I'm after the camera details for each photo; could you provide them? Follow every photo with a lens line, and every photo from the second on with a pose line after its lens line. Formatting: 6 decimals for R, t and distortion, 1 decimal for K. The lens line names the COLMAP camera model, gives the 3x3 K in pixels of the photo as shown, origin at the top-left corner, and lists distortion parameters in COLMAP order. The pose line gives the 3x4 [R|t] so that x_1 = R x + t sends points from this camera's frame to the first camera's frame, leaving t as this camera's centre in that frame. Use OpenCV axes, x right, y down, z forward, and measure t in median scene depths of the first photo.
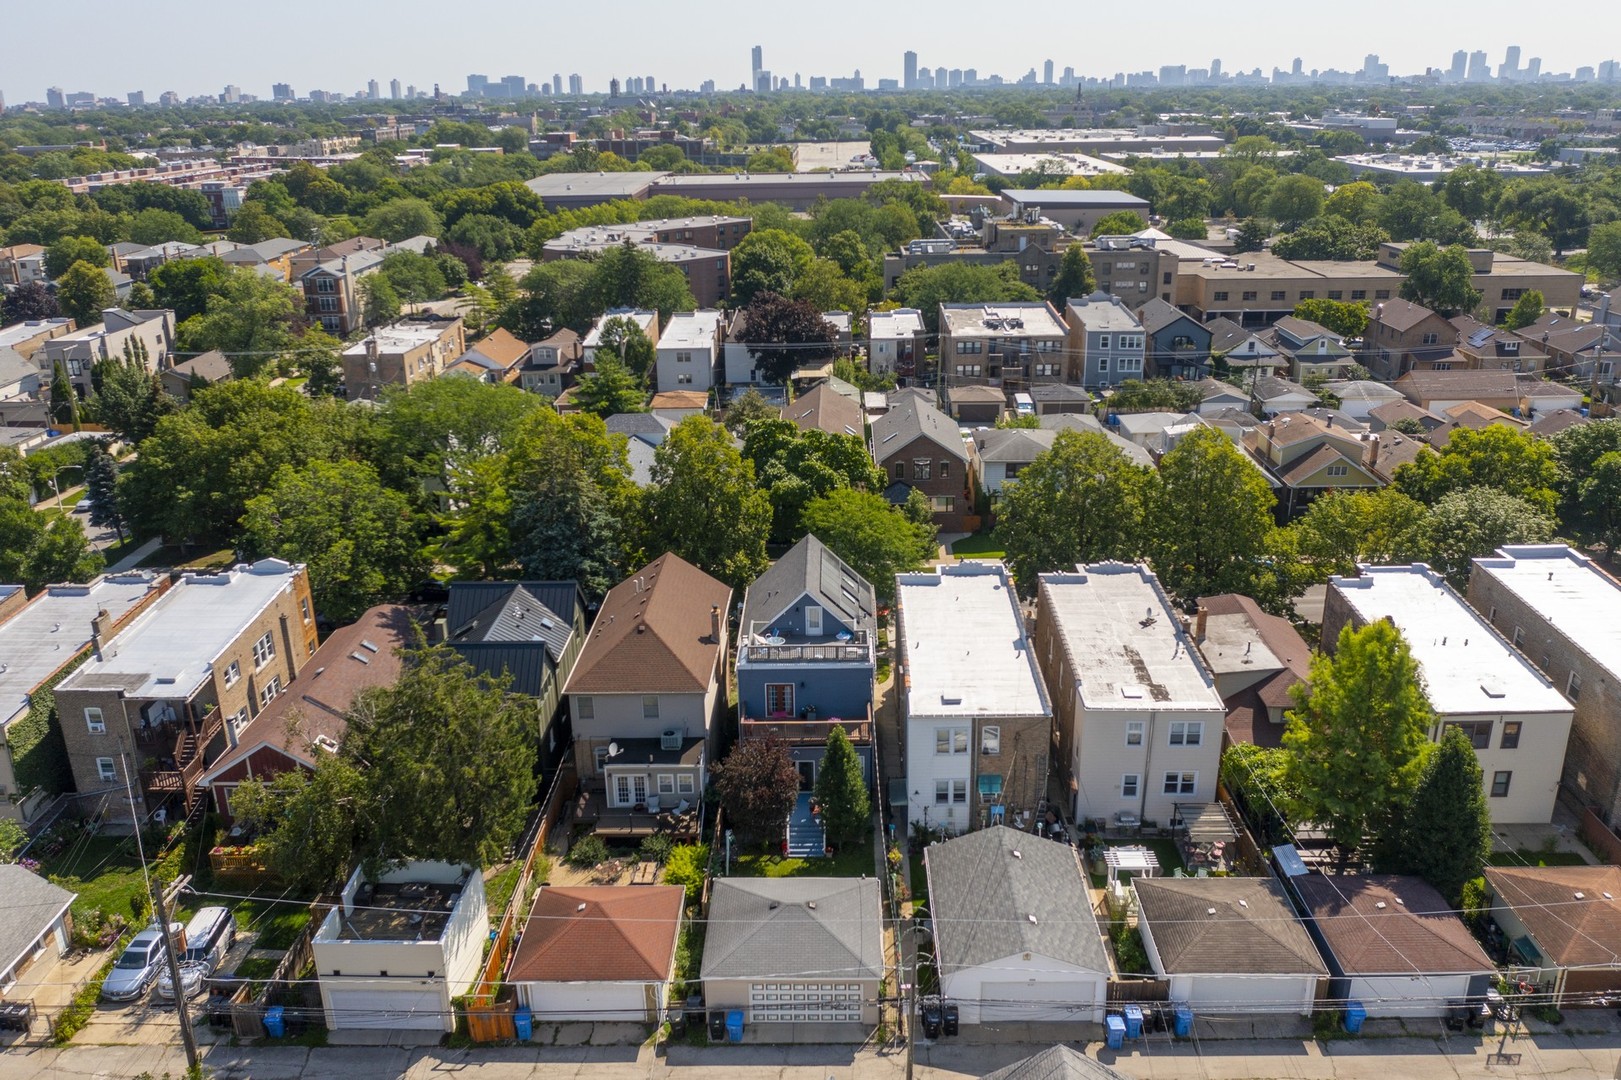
lens RADIAL K [[1268.1, 0, 810.5], [0, 1268.1, 540.0], [0, 0, 1]] dist [-0.015856, -0.003146]
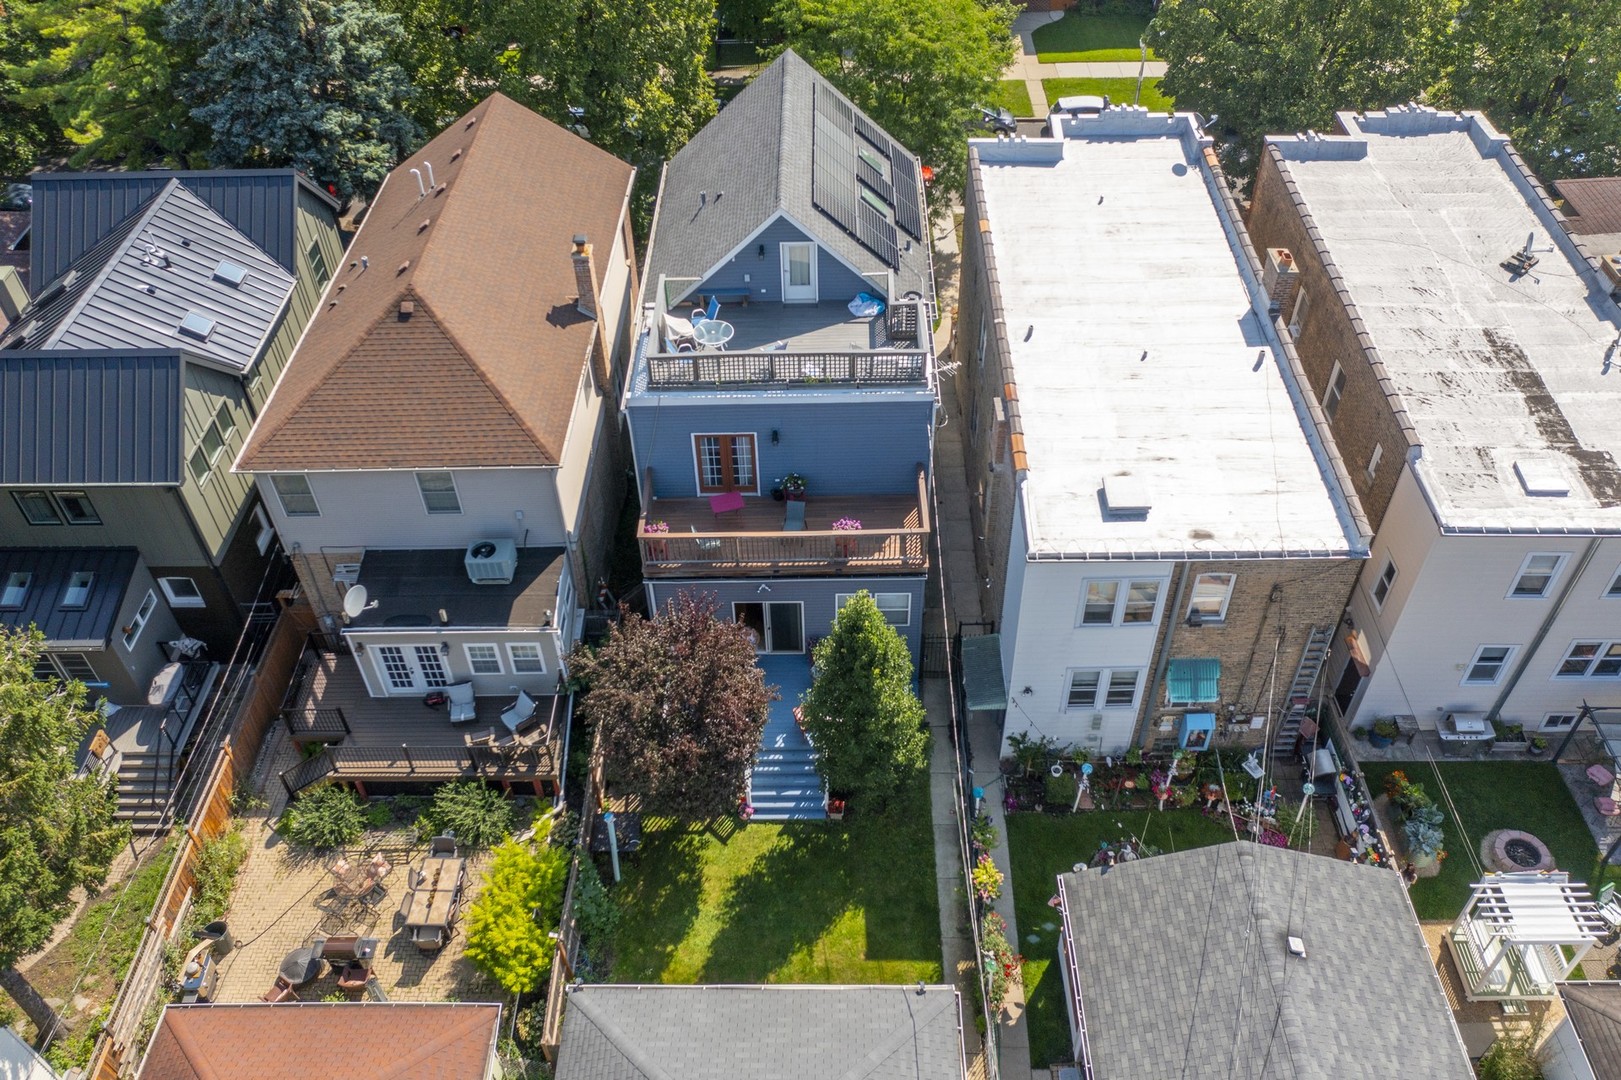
lens RADIAL K [[1268.1, 0, 810.5], [0, 1268.1, 540.0], [0, 0, 1]] dist [-0.015856, -0.003146]
pose [[0.999928, -0.011207, 0.004327, 0.003904], [0.008476, 0.913382, 0.407014, -0.034044], [-0.008514, -0.406948, 0.913412, 0.563486]]
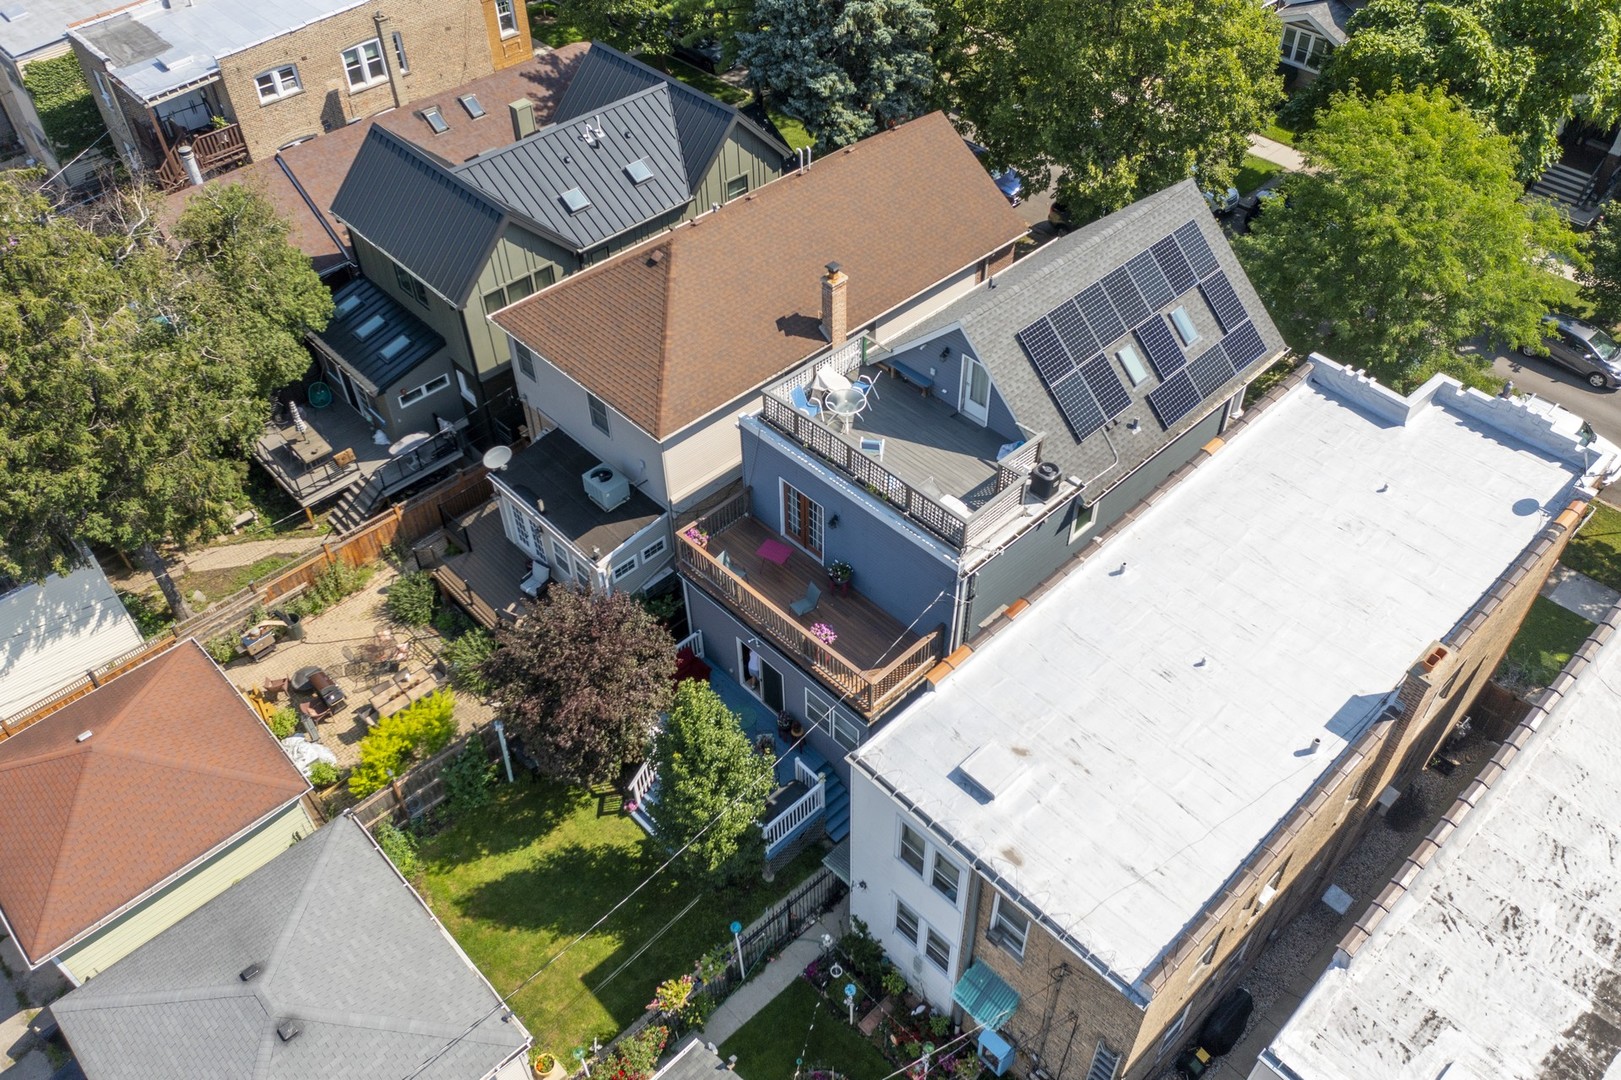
lens RADIAL K [[1262.1, 0, 810.5], [0, 1262.1, 540.0], [0, 0, 1]] dist [-0.024705, 0.004810]
pose [[0.703387, 0.506454, -0.498750, 0.209213], [-0.237088, 0.828647, 0.507083, -0.101827], [0.670102, -0.238428, 0.702934, 0.665735]]
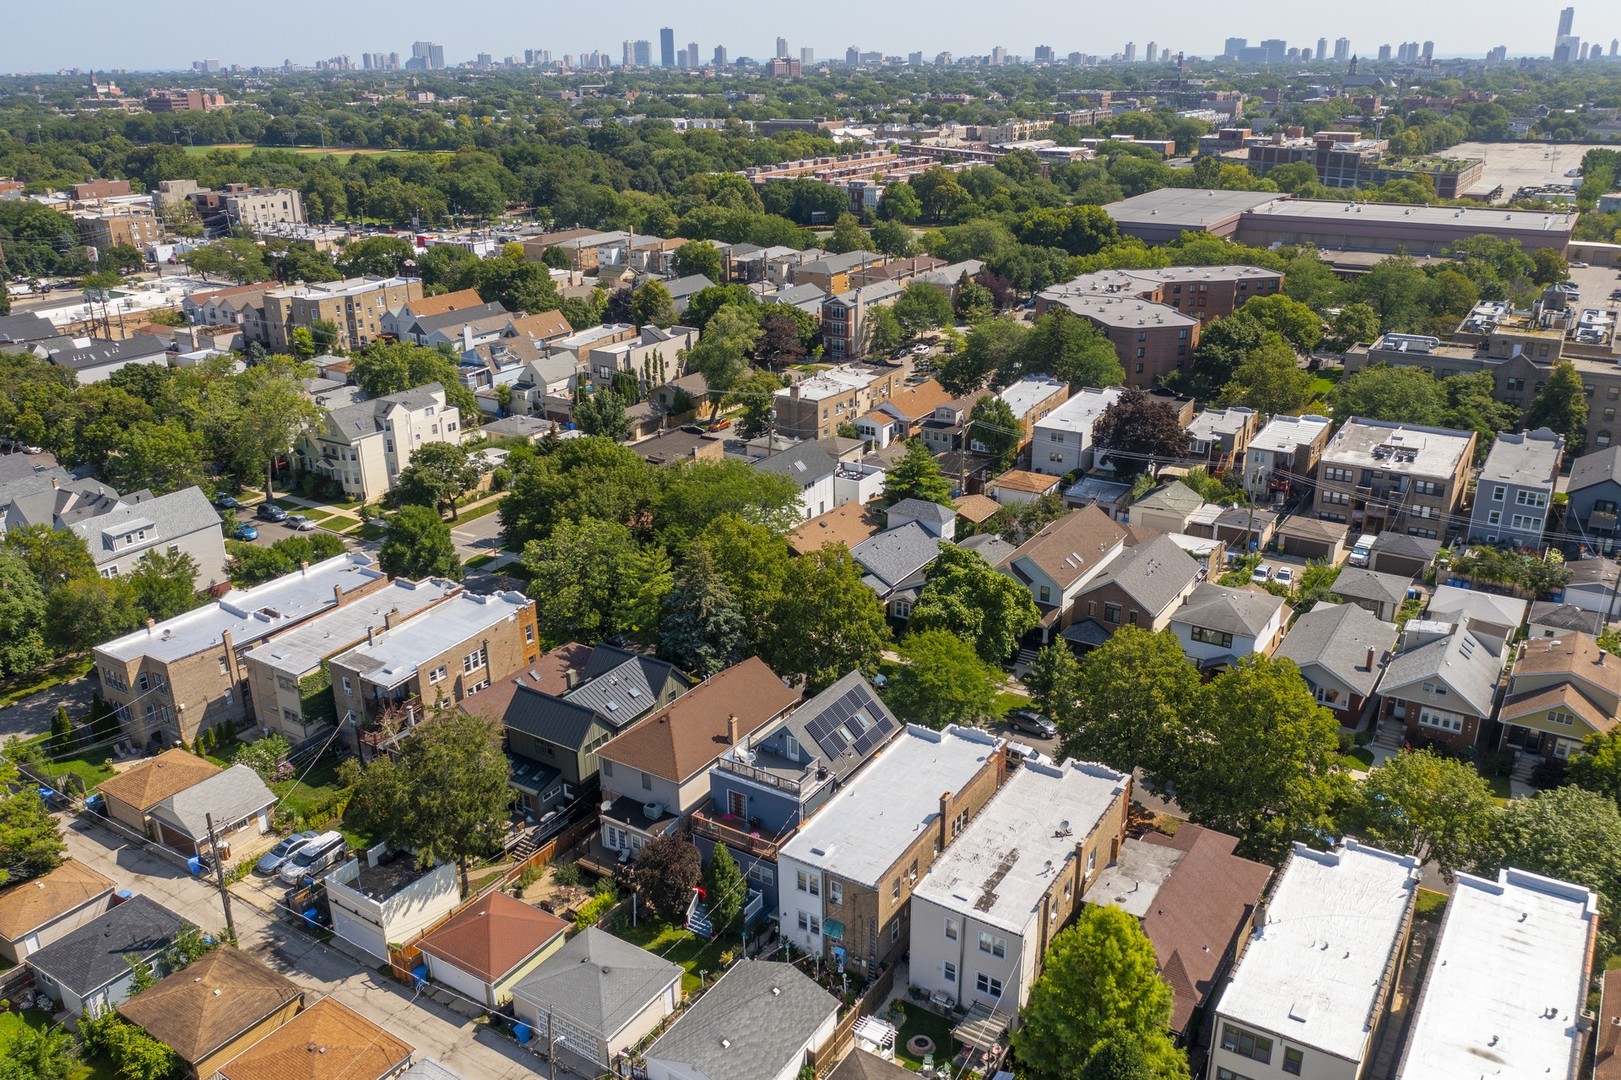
lens RADIAL K [[1268.1, 0, 810.5], [0, 1268.1, 540.0], [0, 0, 1]] dist [-0.015856, -0.003146]
pose [[0.851933, 0.193918, -0.486422, 0.583736], [-0.180500, 0.980723, 0.074844, -0.231815], [0.491559, 0.024037, 0.870512, -0.053301]]
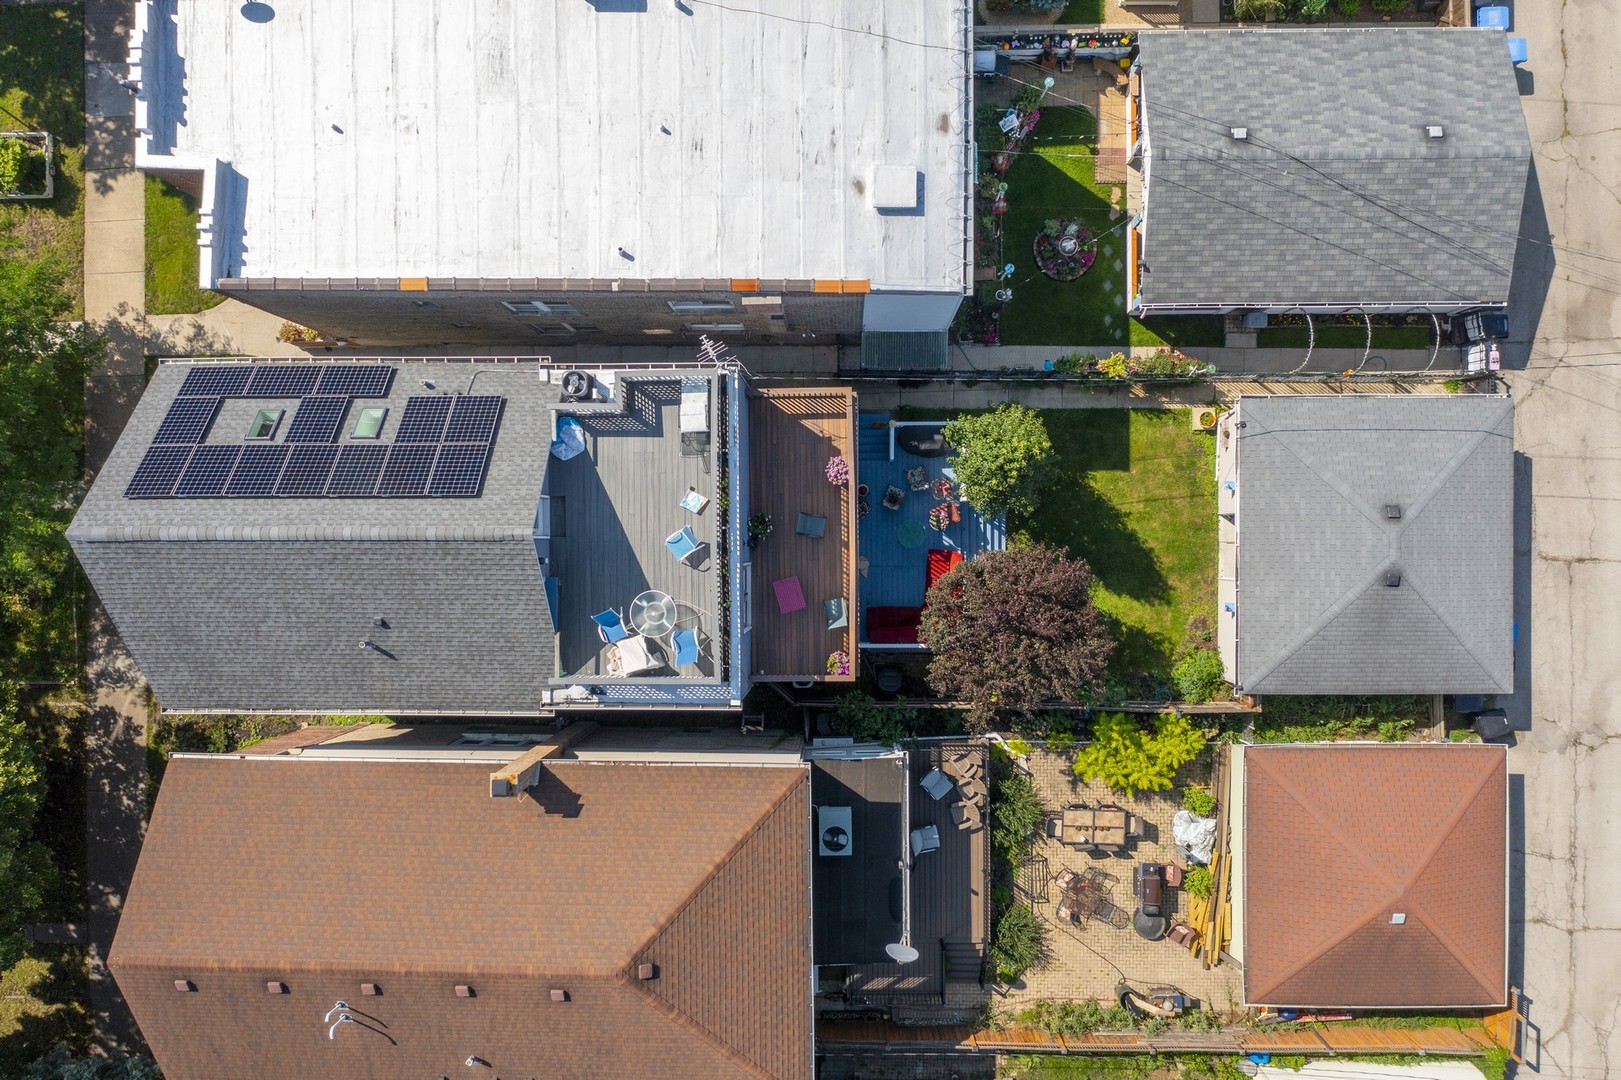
lens RADIAL K [[1293.0, 0, 789.6], [0, 1293.0, 543.0], [0, 0, 1]] dist [-0.013905, -0.007199]
pose [[-0.020834, -0.999591, 0.019609, -0.014401], [0.364867, 0.010659, 0.930998, -0.271877], [-0.930826, 0.026551, 0.364496, 0.814117]]
